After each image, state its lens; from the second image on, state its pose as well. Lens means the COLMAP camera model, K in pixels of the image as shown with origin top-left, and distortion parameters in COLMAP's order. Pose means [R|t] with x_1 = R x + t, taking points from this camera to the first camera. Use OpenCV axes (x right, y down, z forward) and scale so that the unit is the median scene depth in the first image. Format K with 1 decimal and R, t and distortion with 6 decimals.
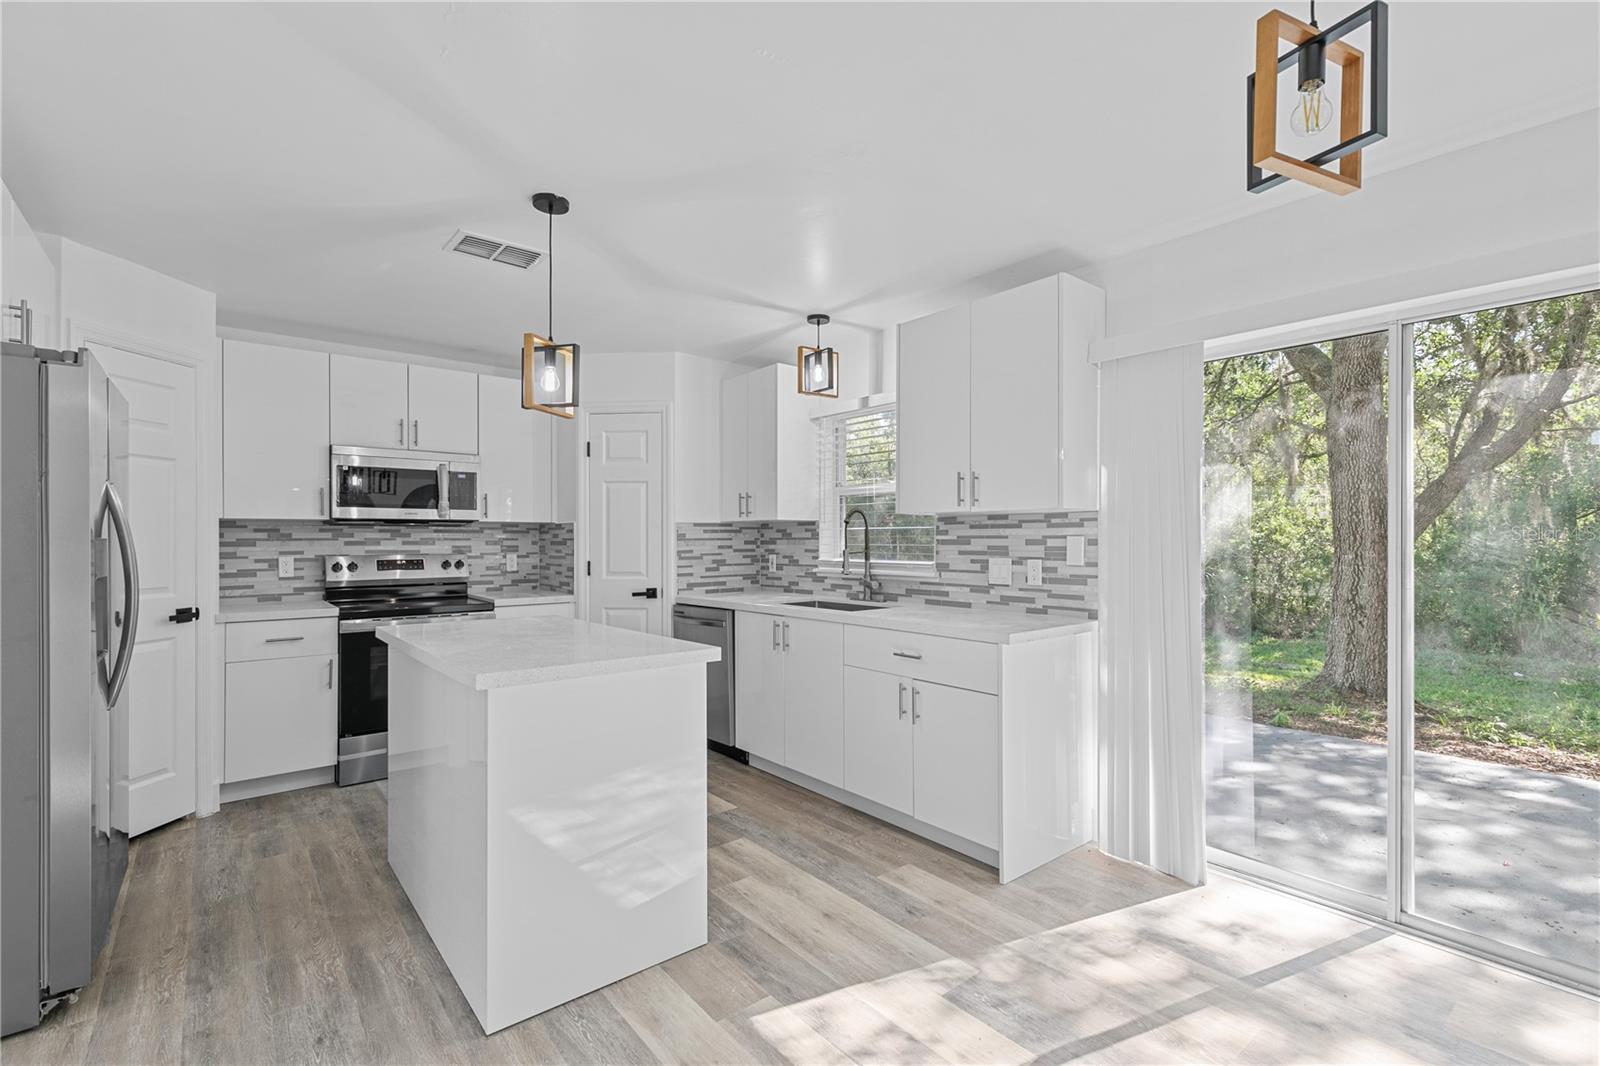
lens RADIAL K [[720.7, 0, 803.5], [0, 720.7, 538.4], [0, 0, 1]] dist [0.003225, -0.000232]
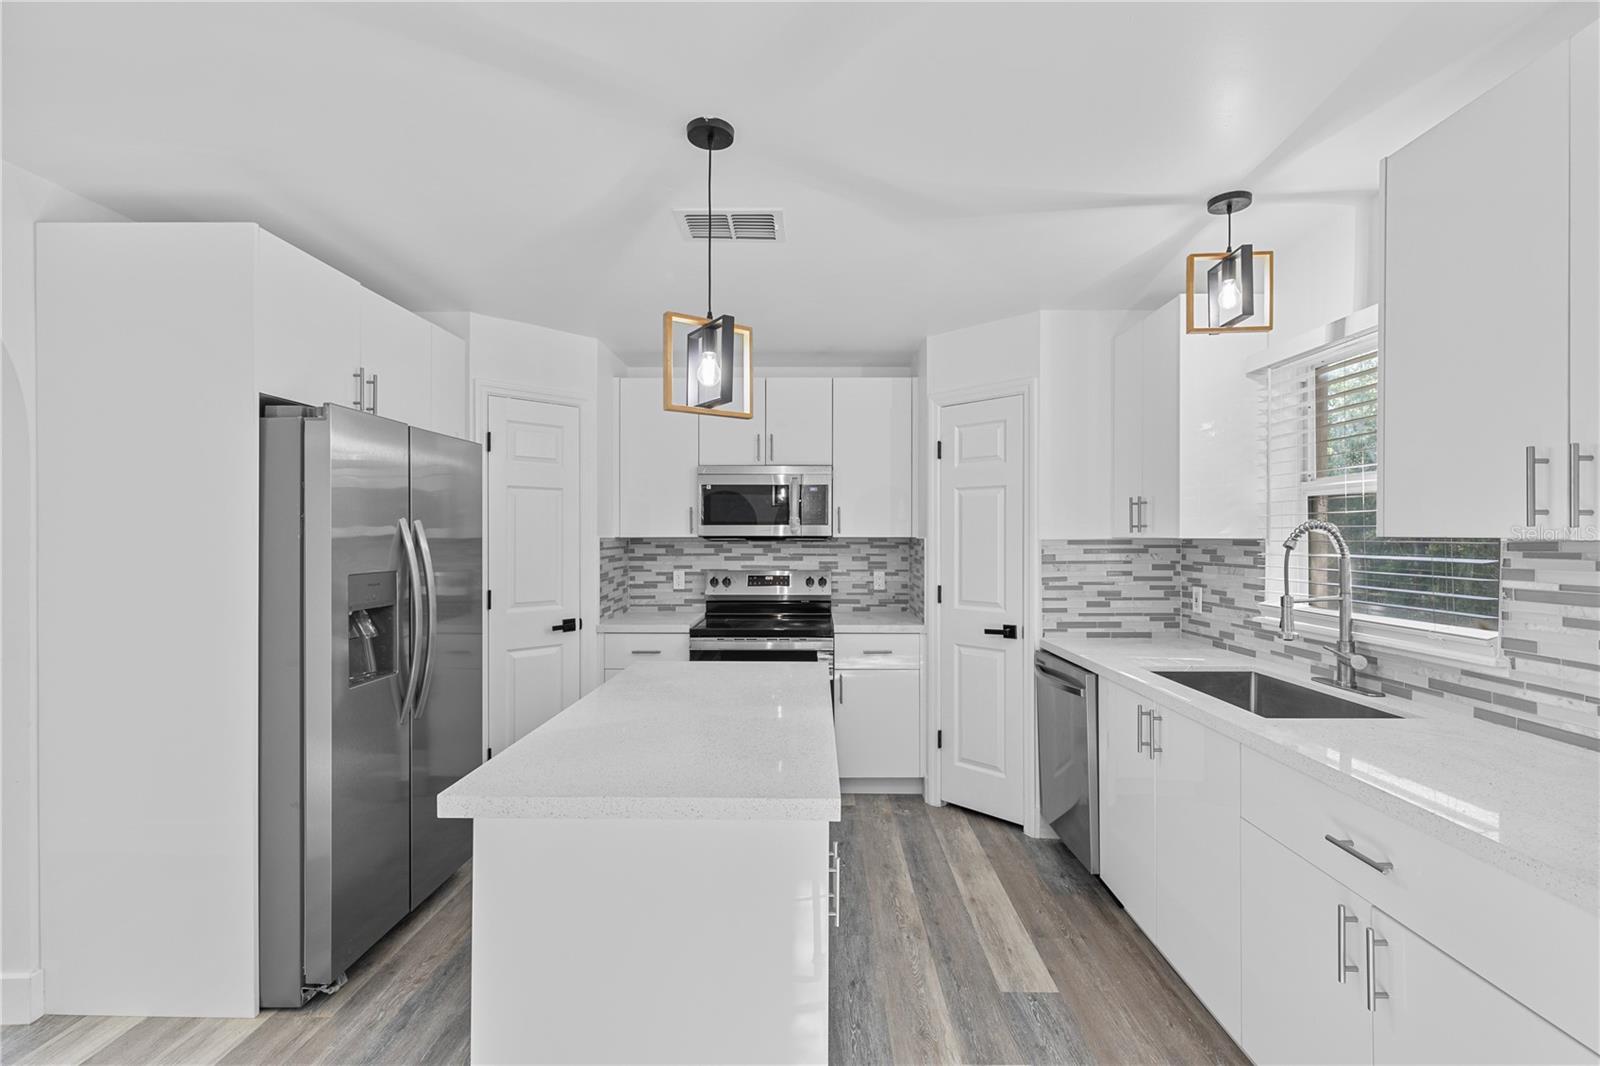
lens RADIAL K [[720.7, 0, 797.9], [0, 720.7, 533.7], [0, 0, 1]] dist [0.003225, -0.000232]
pose [[0.763443, -0.000036, -0.645875, 0.115514], [-0.000090, 1.000000, -0.000163, -0.028769], [0.645875, 0.000182, 0.763443, 0.280351]]
